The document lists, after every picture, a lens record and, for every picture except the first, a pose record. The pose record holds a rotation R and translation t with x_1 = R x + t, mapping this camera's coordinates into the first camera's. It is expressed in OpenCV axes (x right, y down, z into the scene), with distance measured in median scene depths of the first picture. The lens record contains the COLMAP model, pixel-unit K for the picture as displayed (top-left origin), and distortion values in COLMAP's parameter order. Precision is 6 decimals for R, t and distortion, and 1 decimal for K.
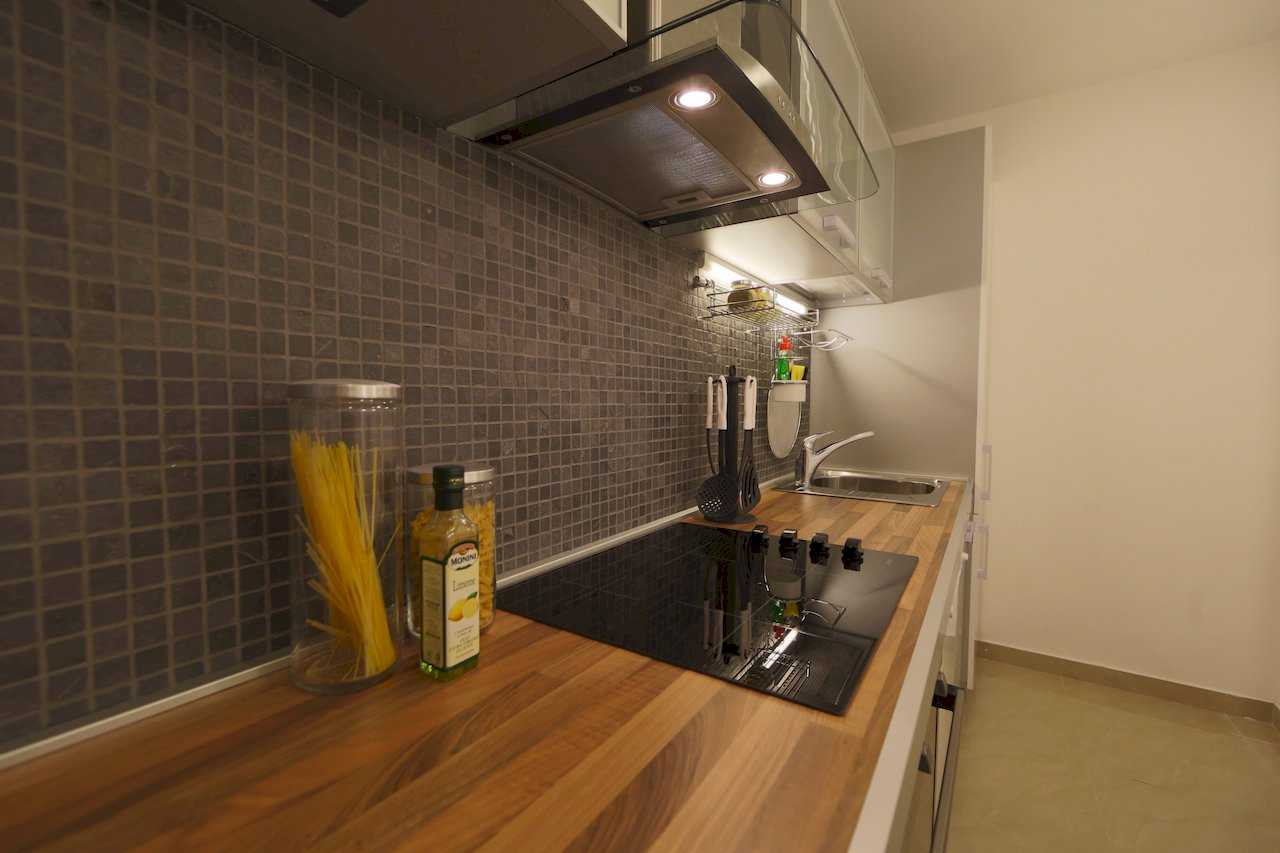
lens RADIAL K [[537.8, 0, 640.0], [0, 537.8, 426.5], [0, 0, 1]] dist [-0.001697, -0.000064]
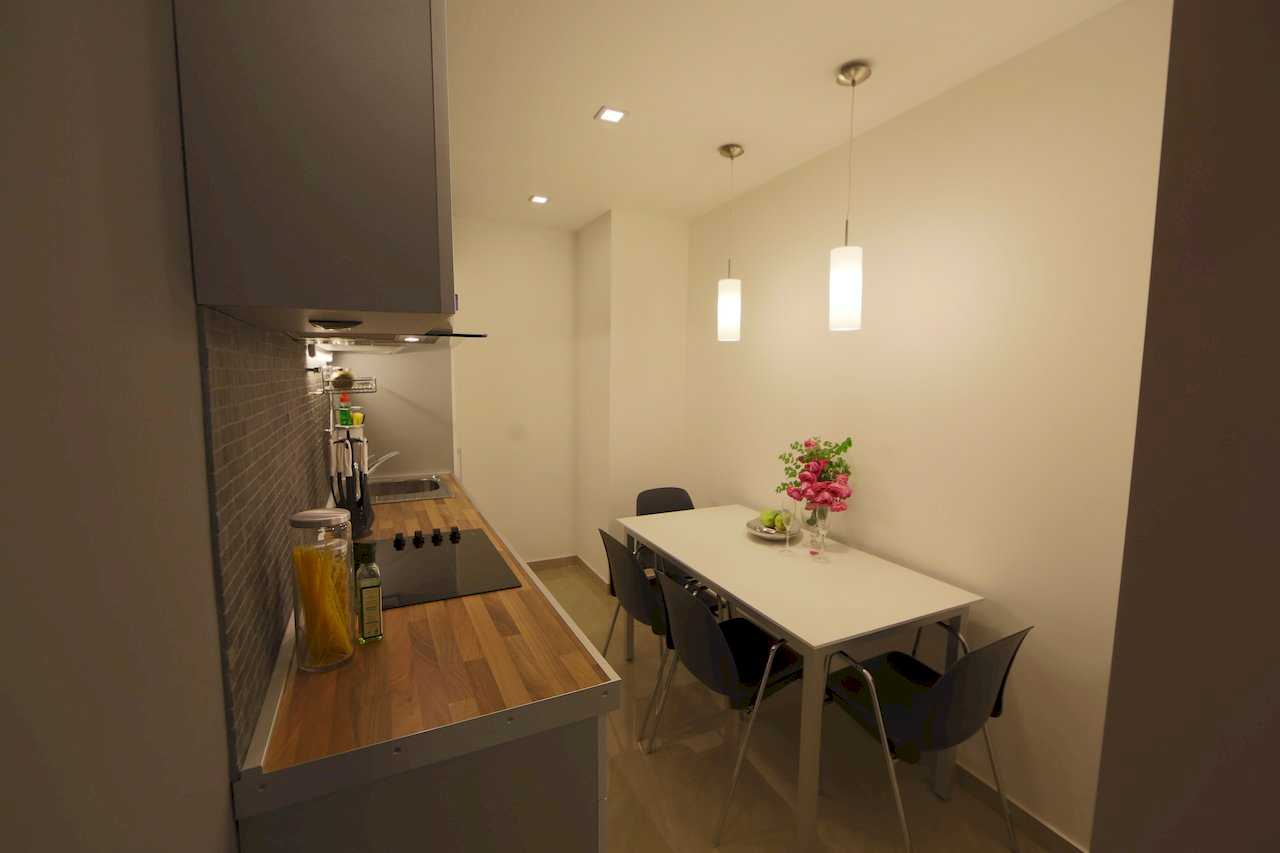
lens RADIAL K [[537.8, 0, 640.0], [0, 537.8, 426.5], [0, 0, 1]] dist [-0.001697, -0.000064]
pose [[0.505916, -0.090860, 0.857784, -0.678504], [0.047904, 0.995862, 0.077233, -0.202020], [-0.861251, 0.002018, 0.508175, -0.397689]]
